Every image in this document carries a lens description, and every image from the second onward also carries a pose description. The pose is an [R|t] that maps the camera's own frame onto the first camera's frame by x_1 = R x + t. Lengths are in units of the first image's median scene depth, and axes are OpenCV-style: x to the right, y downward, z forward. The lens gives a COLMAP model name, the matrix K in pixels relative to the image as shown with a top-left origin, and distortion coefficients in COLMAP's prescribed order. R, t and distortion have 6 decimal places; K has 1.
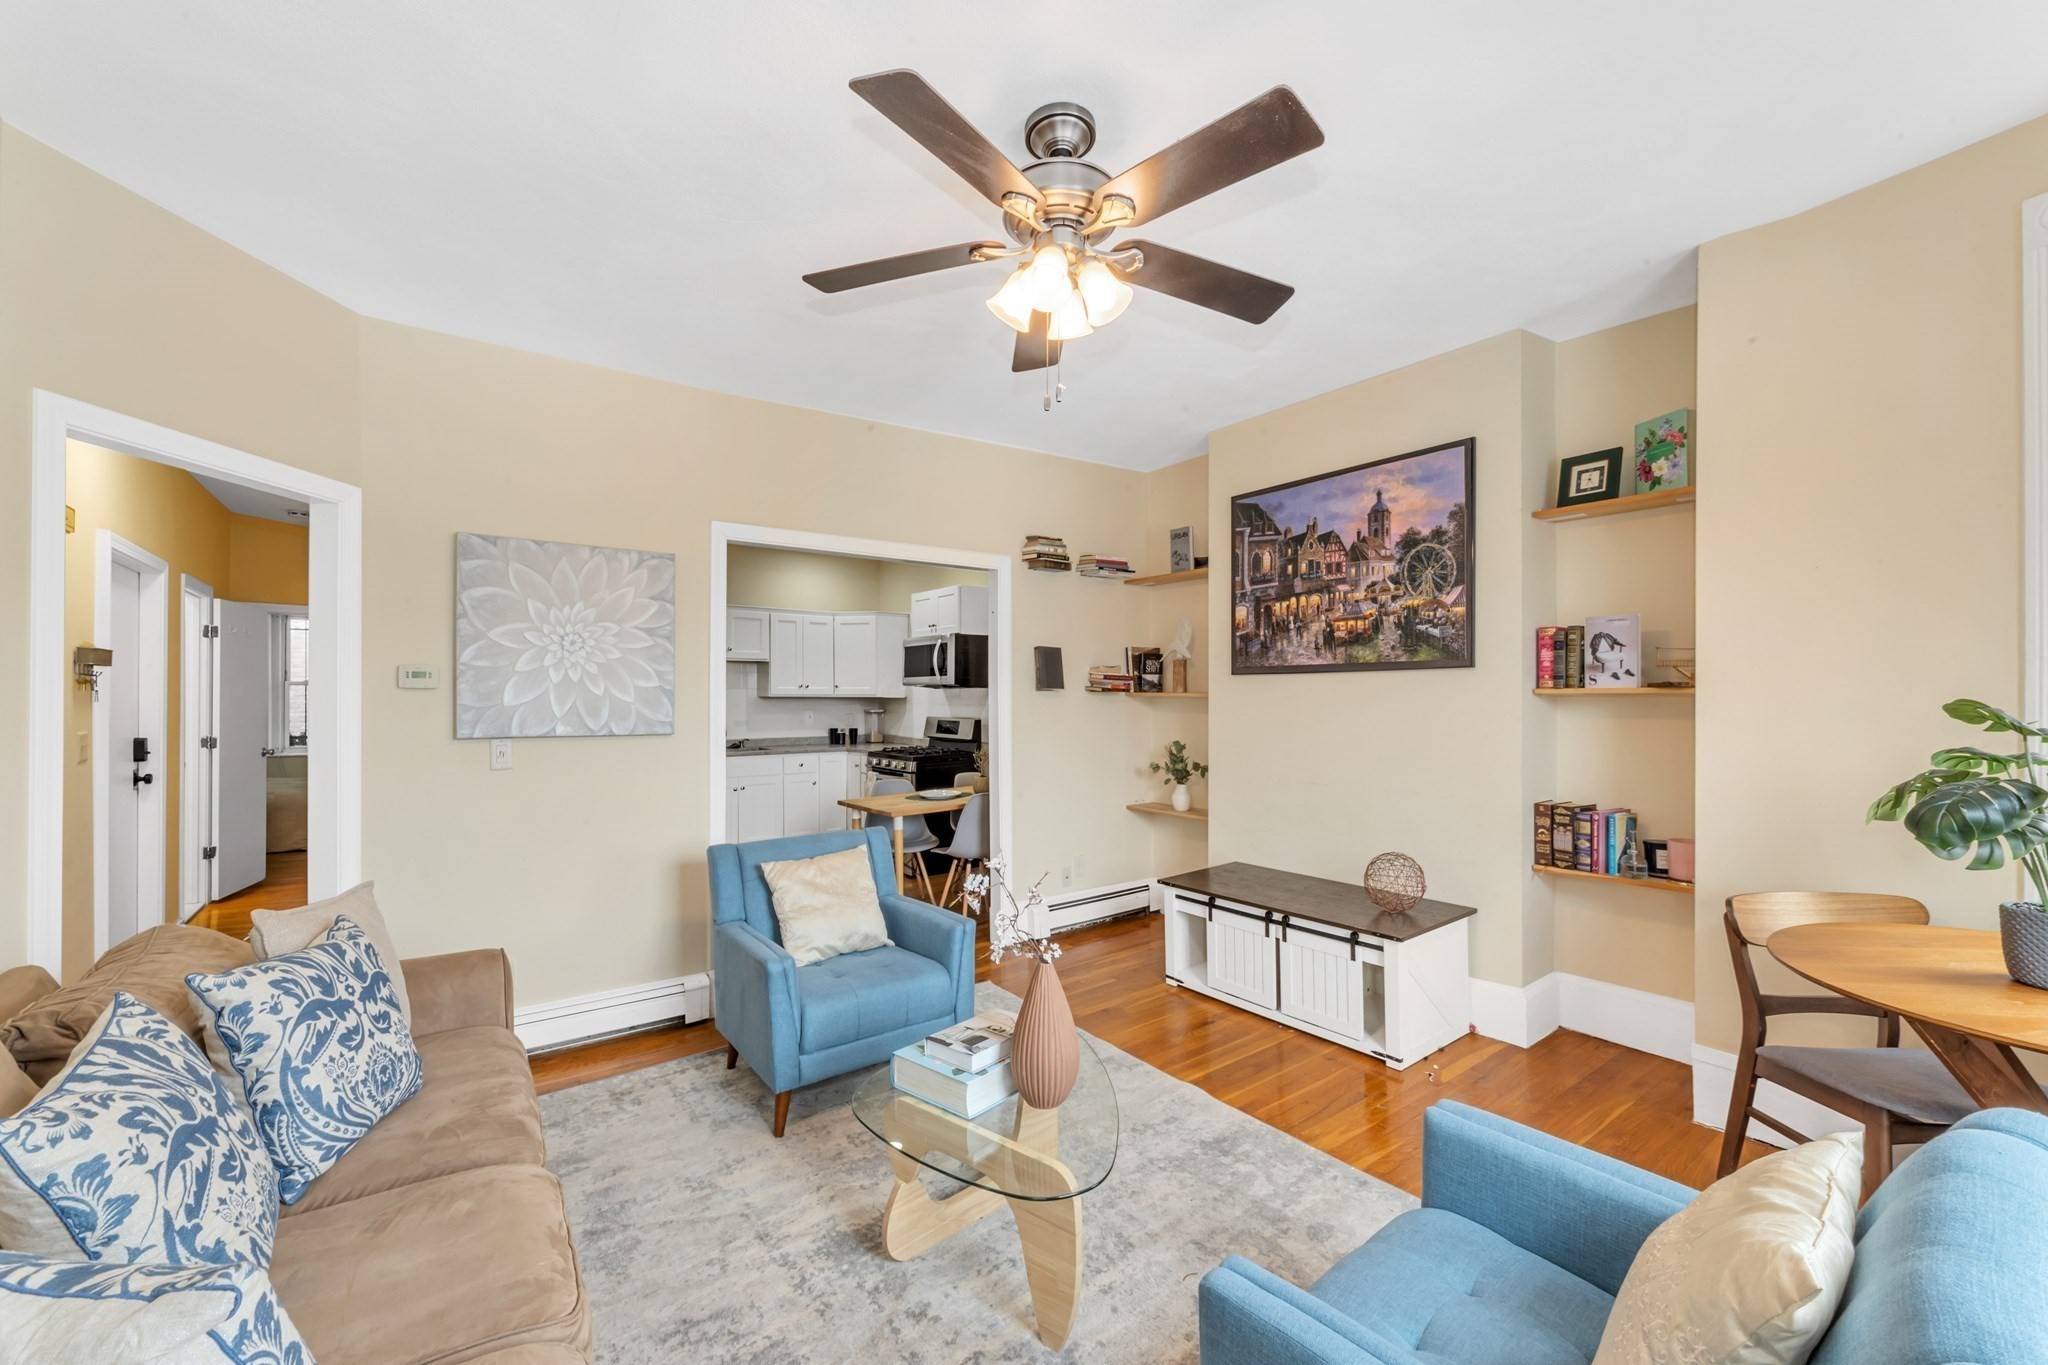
lens RADIAL K [[829.3, 0, 1024.5], [0, 829.3, 695.9], [0, 0, 1]] dist [0.000004, 0.000032]
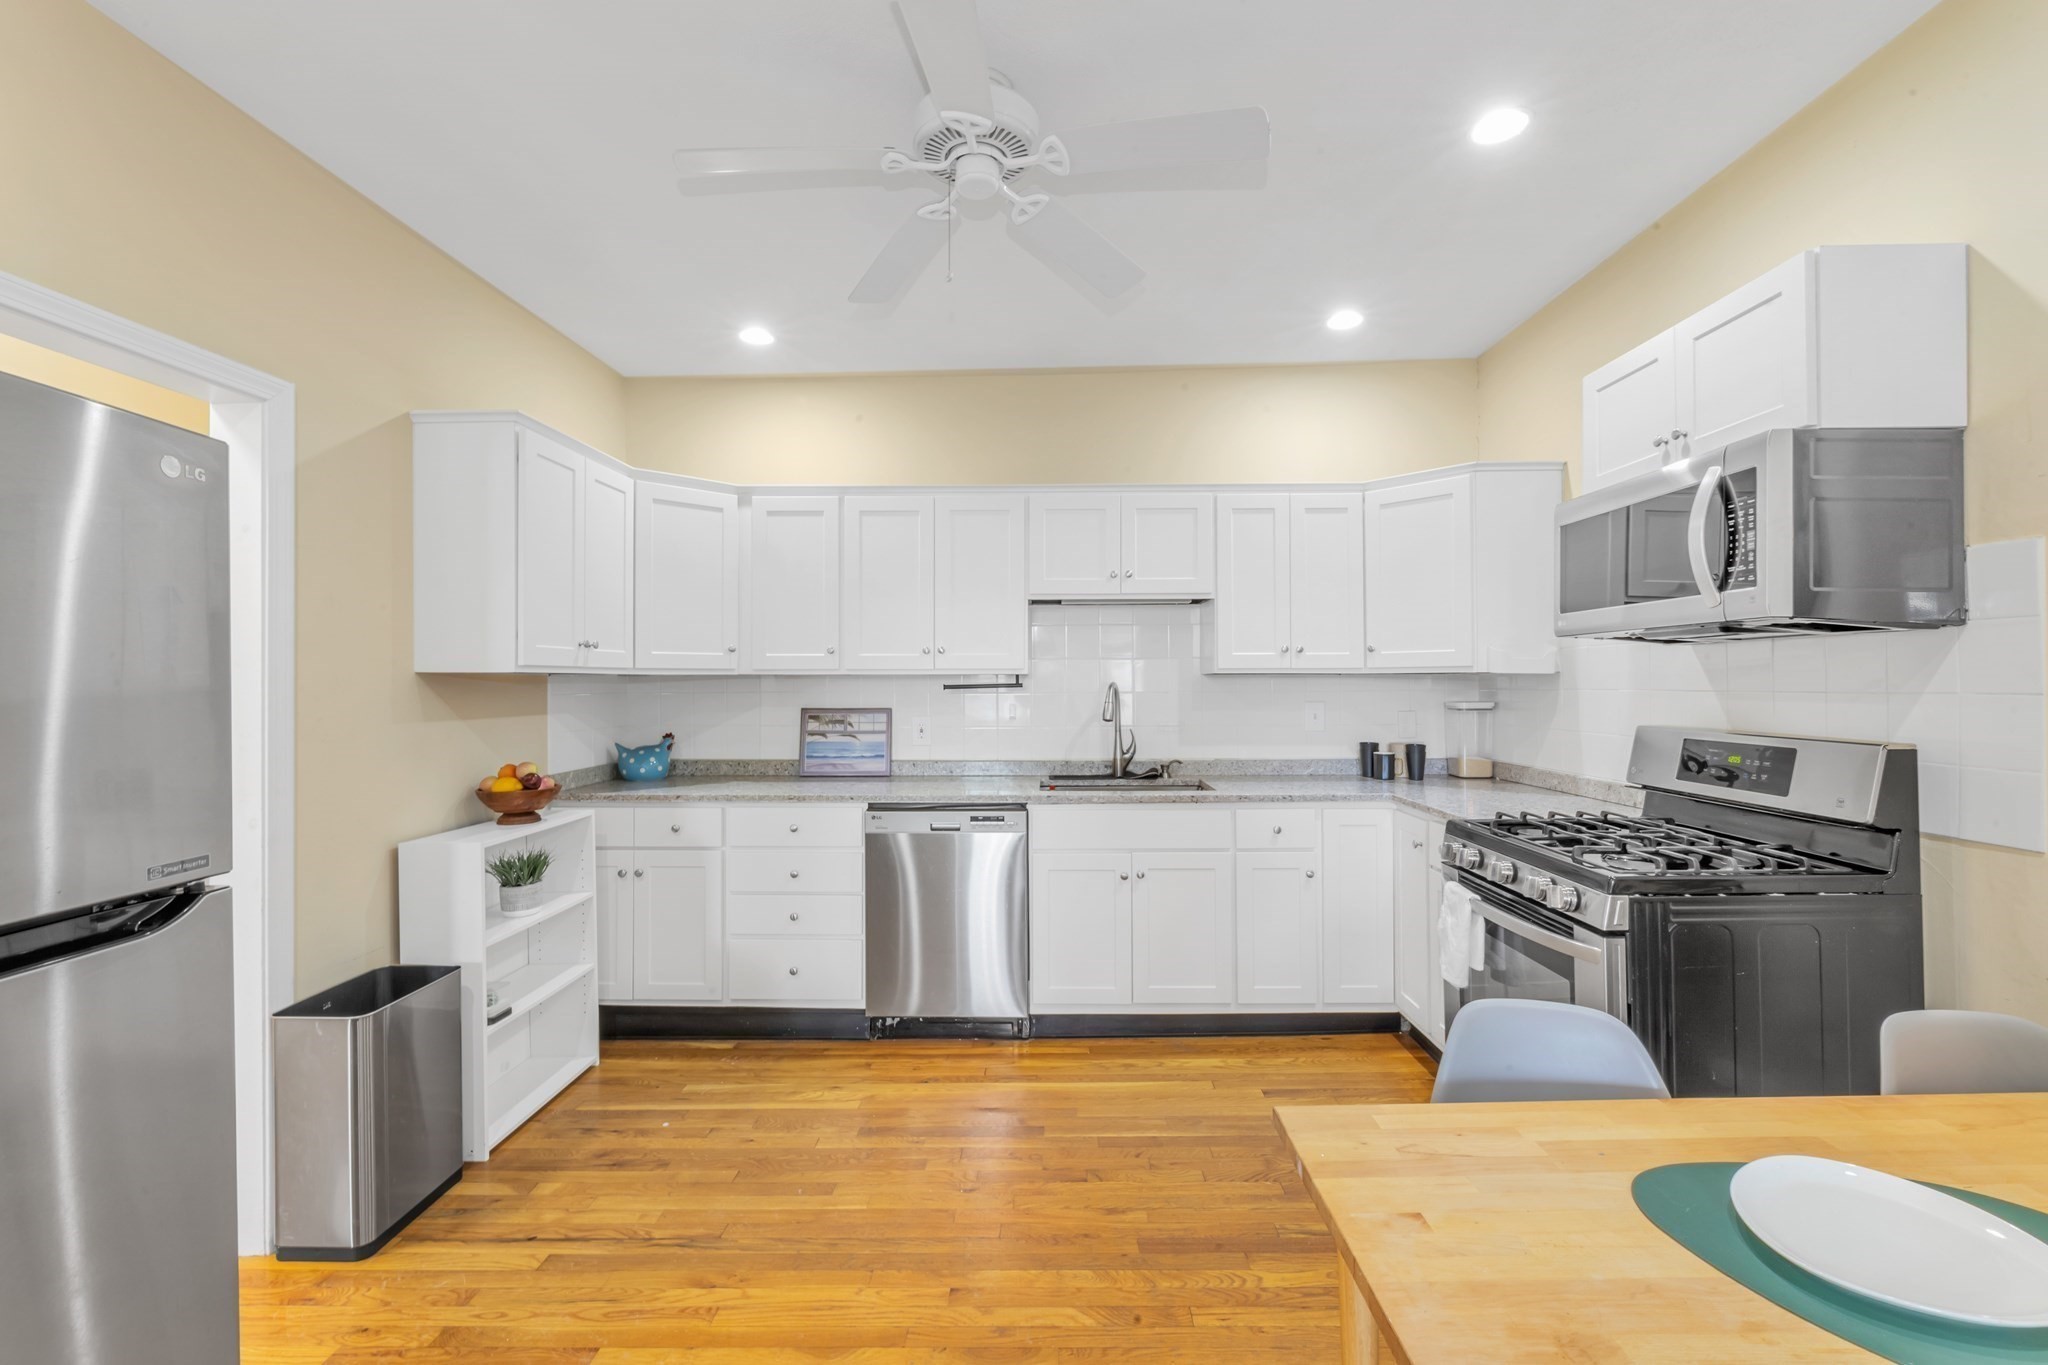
lens RADIAL K [[829.3, 0, 1036.0], [0, 829.3, 684.3], [0, 0, 1]] dist [0.000004, 0.000032]
pose [[0.786029, -0.000678, -0.618189, -0.177680], [0.001903, 0.999997, 0.001324, 0.011701], [0.618186, -0.002217, 0.786029, 1.014471]]
